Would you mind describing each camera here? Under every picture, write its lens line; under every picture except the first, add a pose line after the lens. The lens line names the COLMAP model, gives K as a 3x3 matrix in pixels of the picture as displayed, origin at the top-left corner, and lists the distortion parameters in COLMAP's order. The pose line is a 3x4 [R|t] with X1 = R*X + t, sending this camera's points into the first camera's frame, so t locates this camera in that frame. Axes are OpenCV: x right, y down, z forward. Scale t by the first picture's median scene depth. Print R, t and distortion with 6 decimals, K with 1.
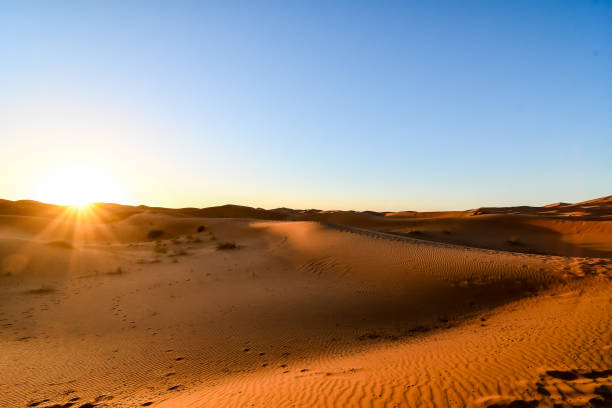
lens RADIAL K [[283.7, 0, 306.0], [0, 283.7, 204.0], [0, 0, 1]] dist [-0.003577, -0.000563]
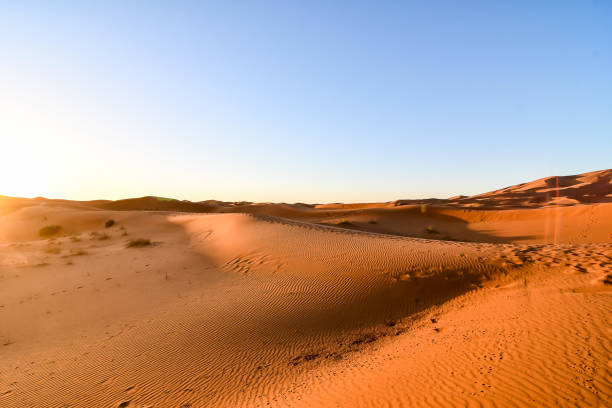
lens RADIAL K [[236.3, 0, 306.0], [0, 236.3, 204.0], [0, 0, 1]] dist [-0.000362, -0.000265]
pose [[0.966851, 0.004160, 0.255309, 0.034413], [-0.006750, 0.999934, 0.009268, 0.026228], [-0.255254, -0.010684, 0.966815, 0.224602]]
